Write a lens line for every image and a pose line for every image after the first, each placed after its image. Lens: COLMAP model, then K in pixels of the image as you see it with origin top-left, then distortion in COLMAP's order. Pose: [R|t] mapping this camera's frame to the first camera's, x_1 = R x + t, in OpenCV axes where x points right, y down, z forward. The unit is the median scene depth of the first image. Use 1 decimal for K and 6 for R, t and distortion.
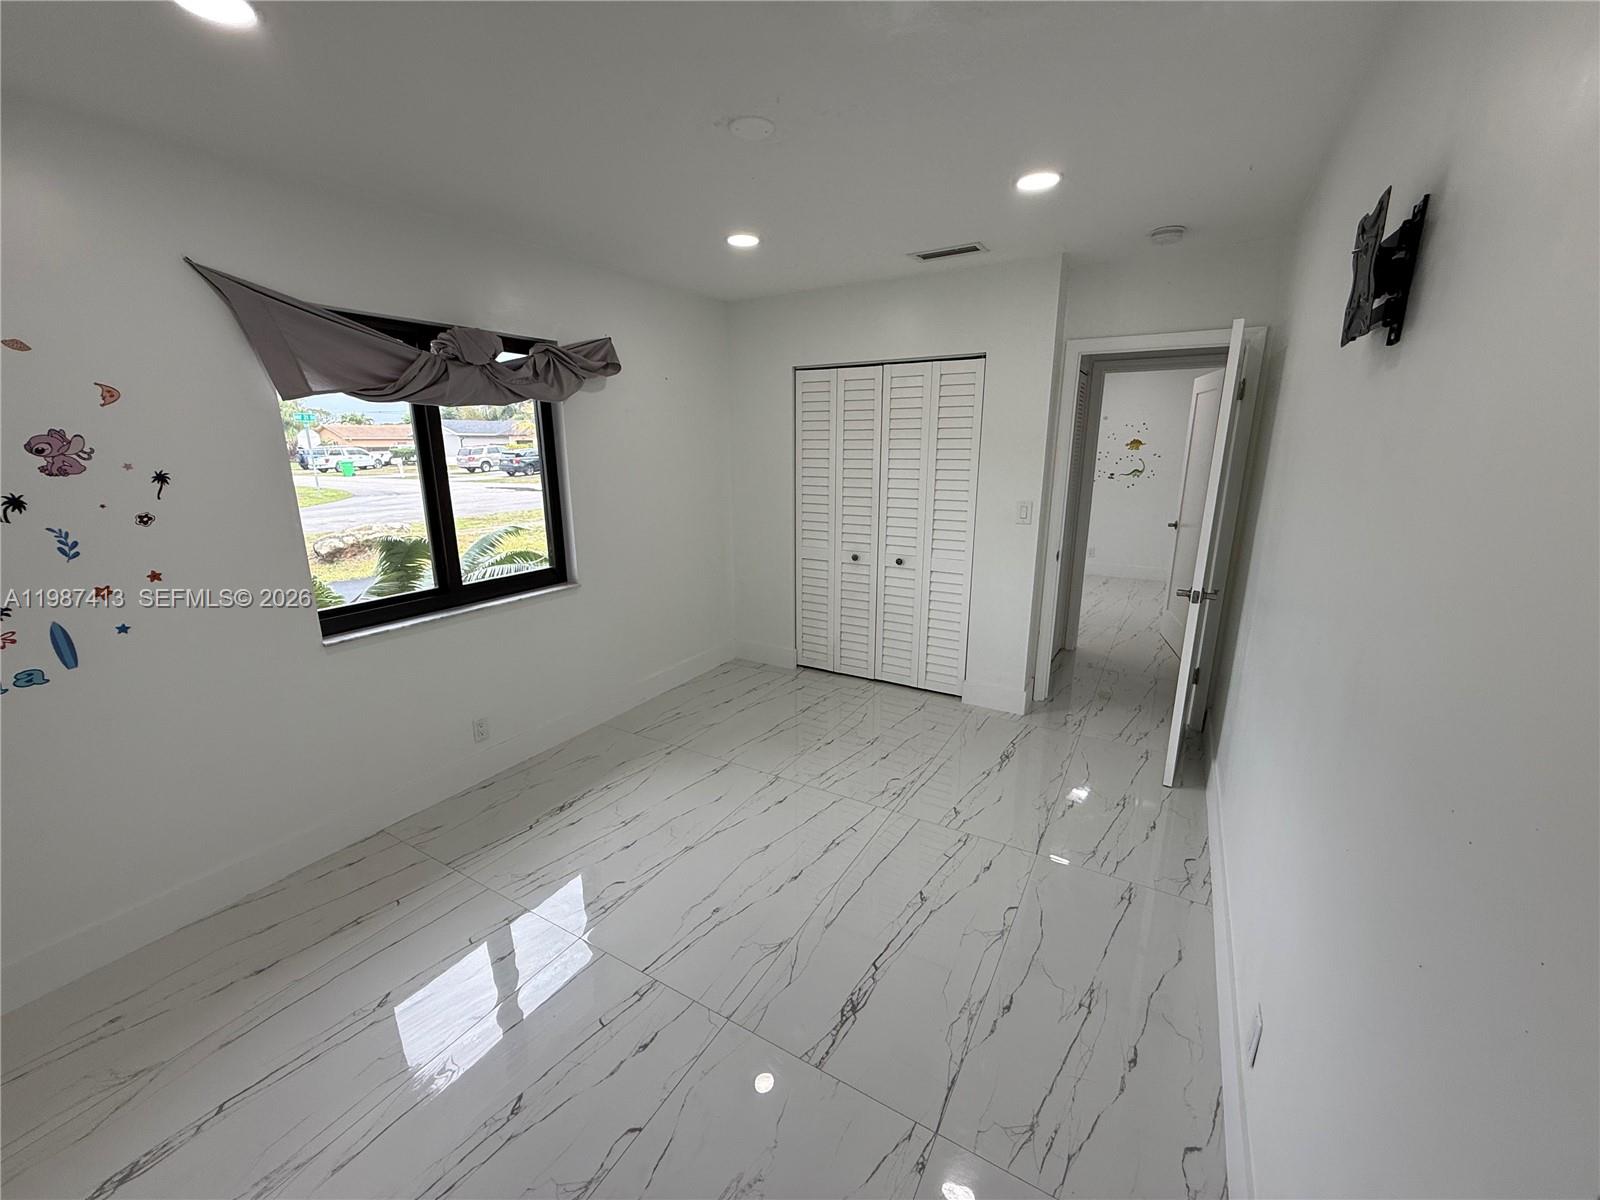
lens RADIAL K [[639.6, 0, 795.9], [0, 639.6, 602.0], [0, 0, 1]] dist [-0.000459, 0.000349]
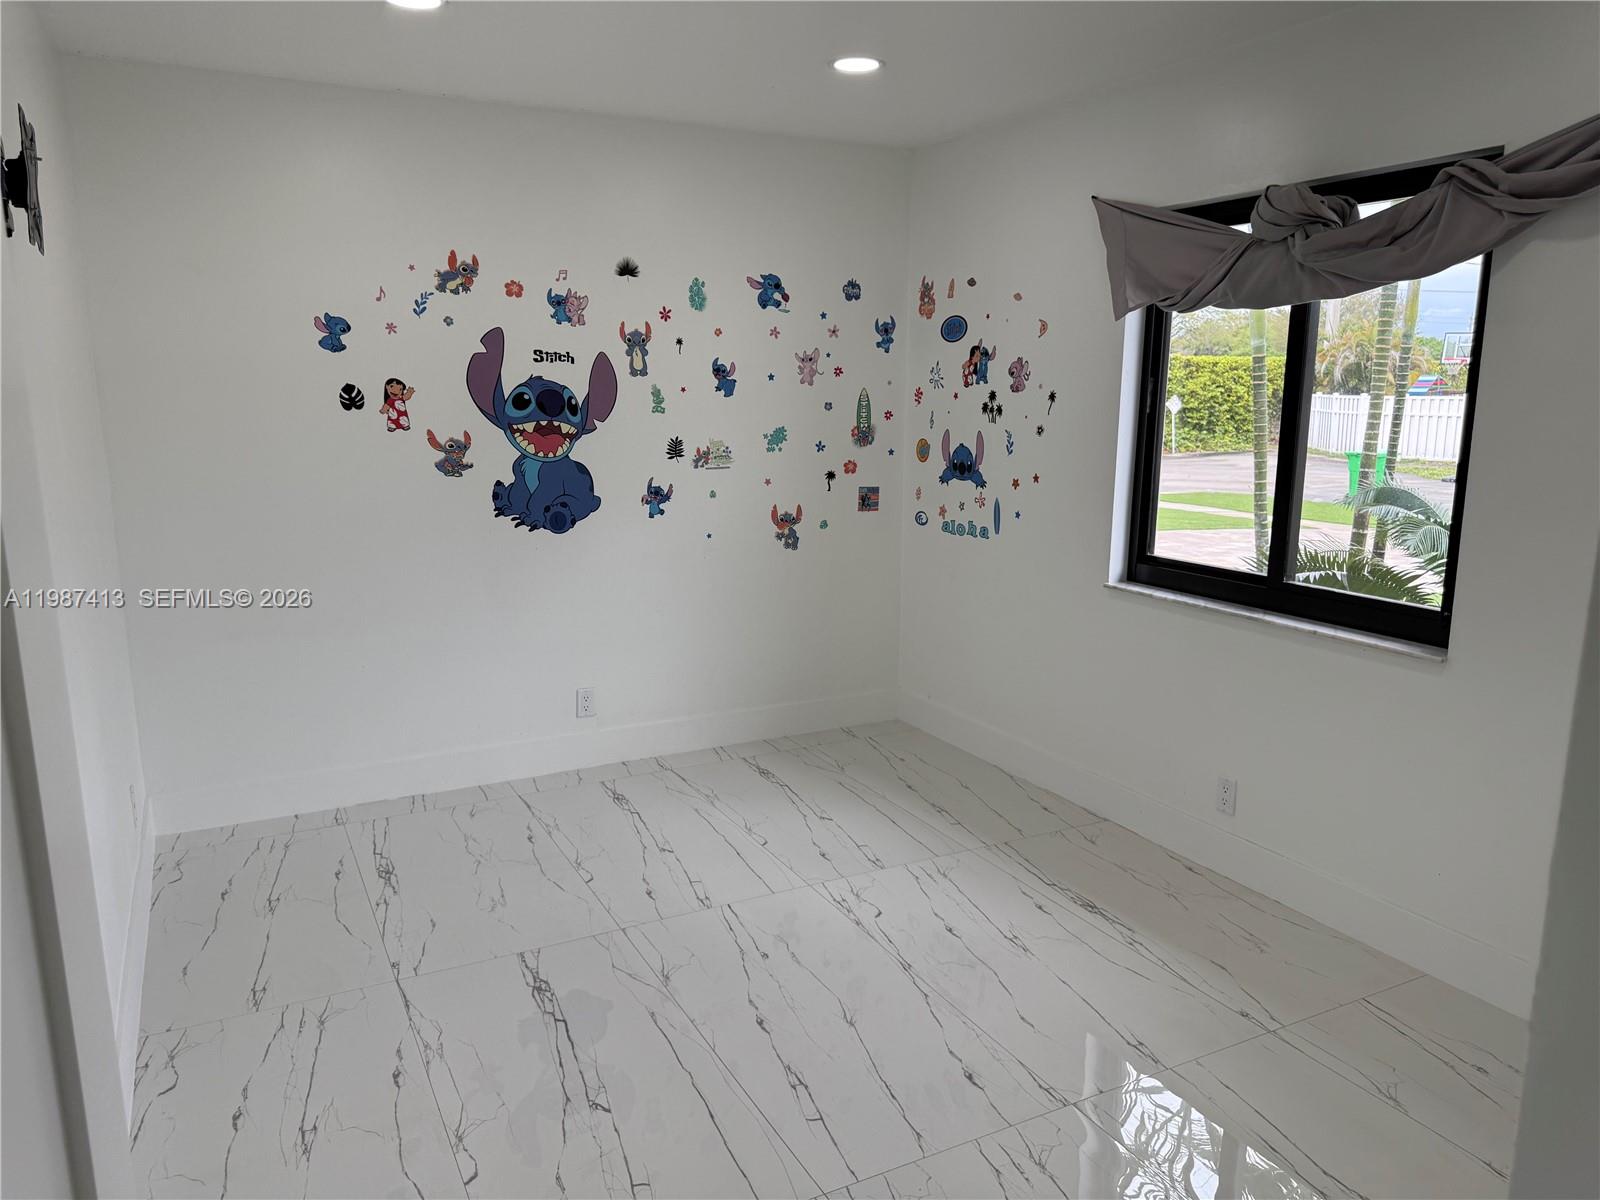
lens RADIAL K [[1144.9, 0, 809.3], [0, 1144.9, 606.8], [0, 0, 1]] dist [0.062993, -0.076150]
pose [[-0.527716, 0.170119, -0.832211, 1.011563], [-0.198272, 0.928005, 0.315427, -0.396251], [0.825957, 0.331460, -0.455993, 1.651168]]
